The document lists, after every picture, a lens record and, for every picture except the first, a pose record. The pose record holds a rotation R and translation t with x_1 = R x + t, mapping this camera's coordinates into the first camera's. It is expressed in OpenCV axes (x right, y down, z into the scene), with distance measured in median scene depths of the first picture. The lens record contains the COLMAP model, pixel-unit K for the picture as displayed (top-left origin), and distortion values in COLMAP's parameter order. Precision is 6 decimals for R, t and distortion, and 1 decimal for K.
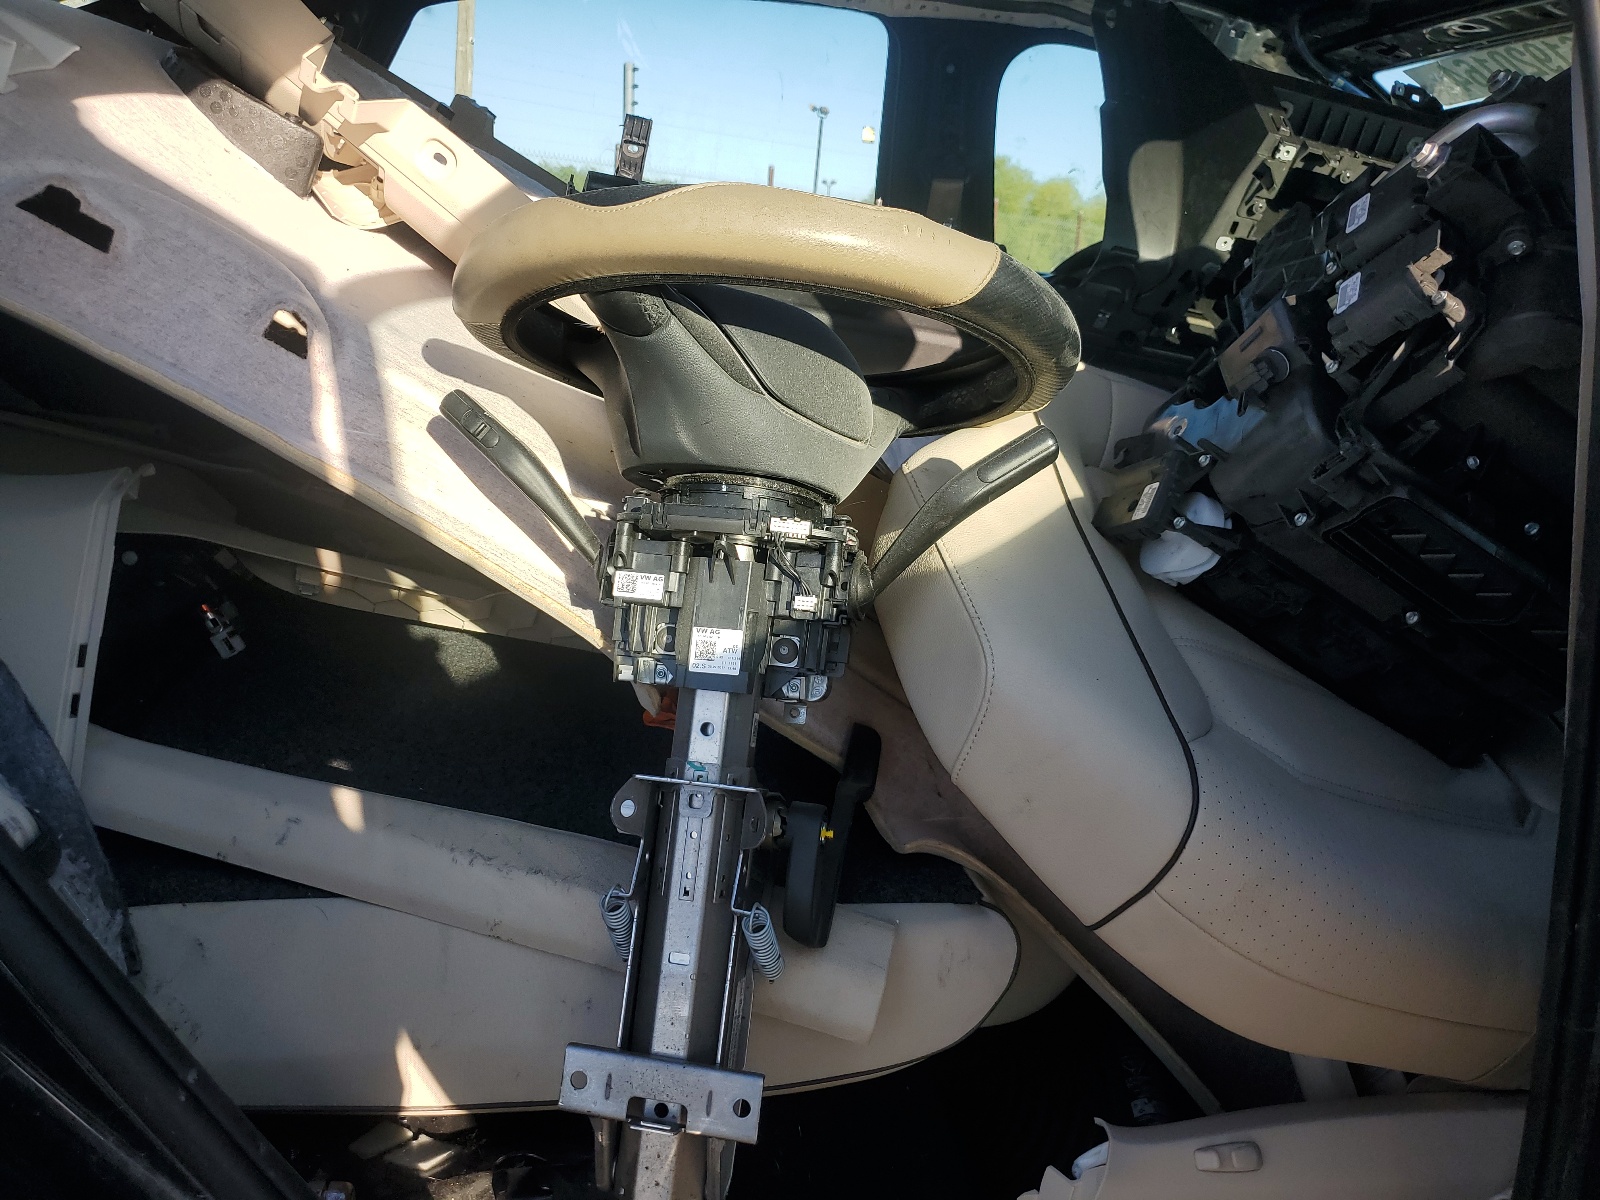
lens RADIAL K [[1214.6, 0, 769.8], [0, 1214.6, 564.4], [0, 0, 1]] dist [0.003568, -0.010457]
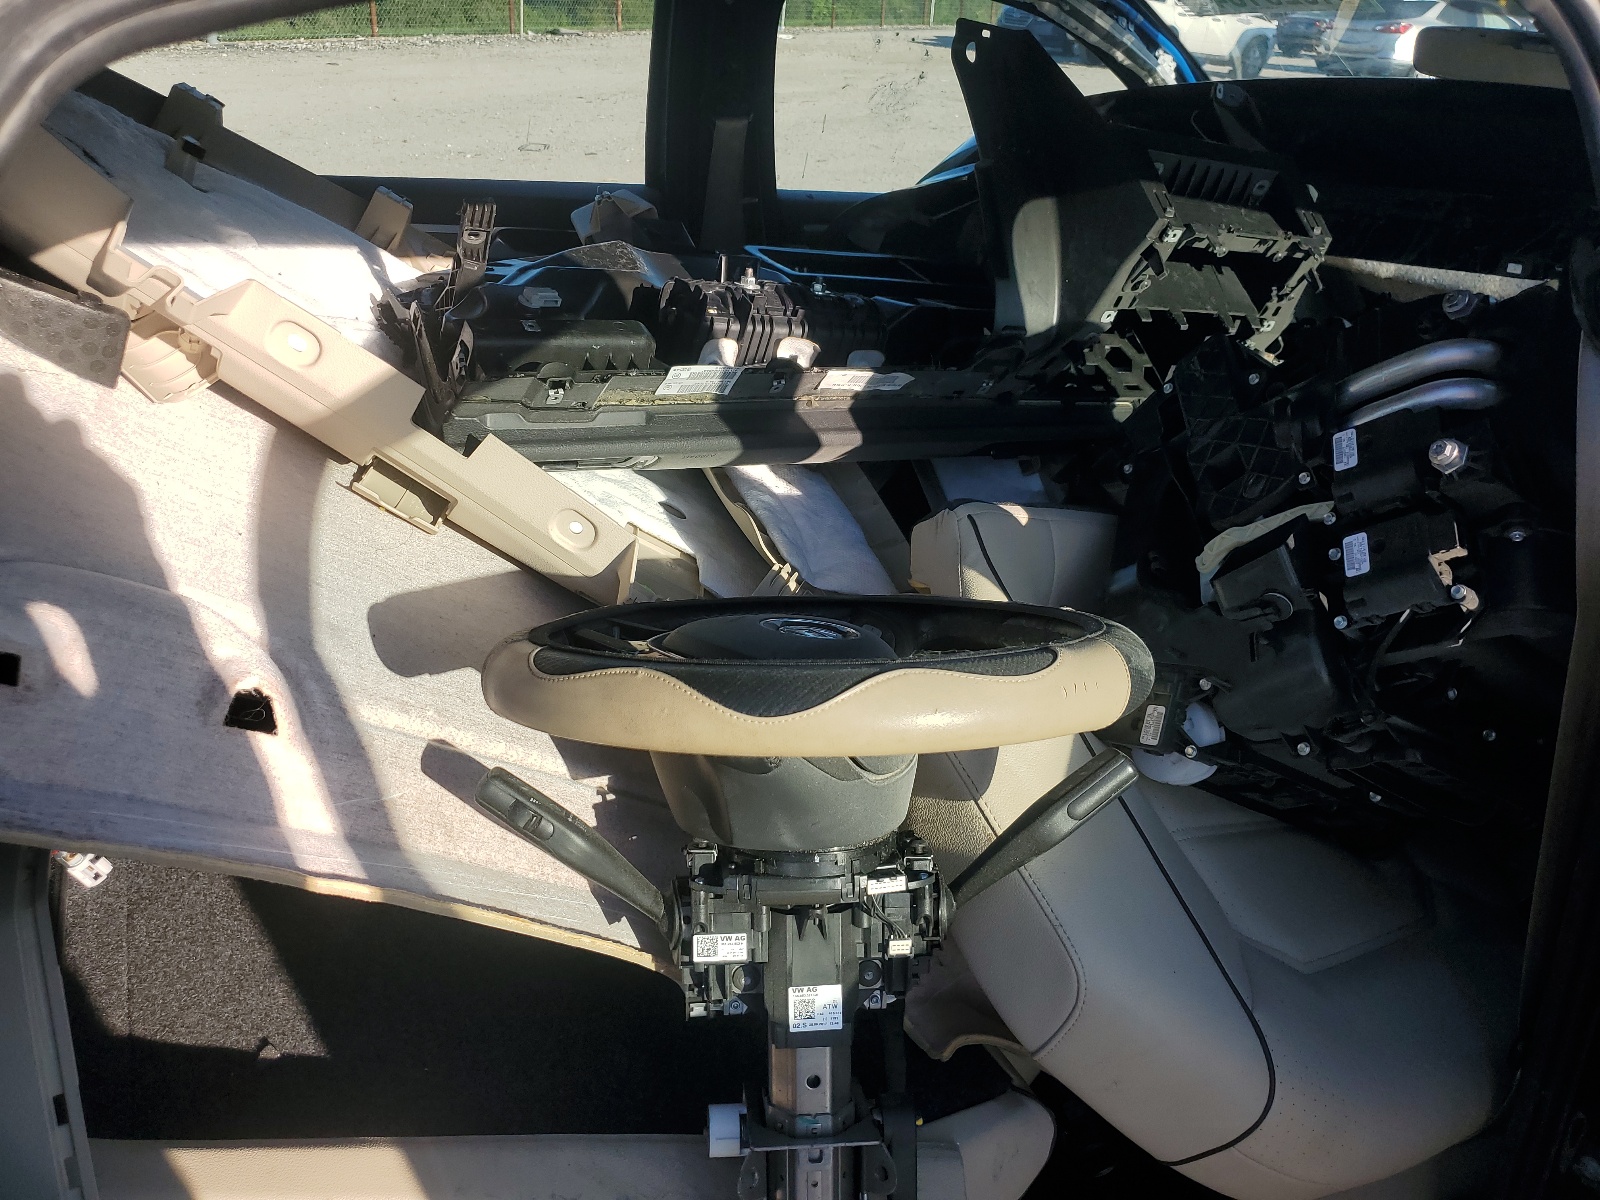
lens RADIAL K [[1229.4, 0, 800.0], [0, 1229.4, 600.0], [0, 0, 1]] dist [0.004521, -0.034009]
pose [[0.959866, -0.133722, 0.246527, -0.244312], [0.084155, 0.975835, 0.201651, -0.428992], [-0.267535, -0.172812, 0.947925, 0.114867]]
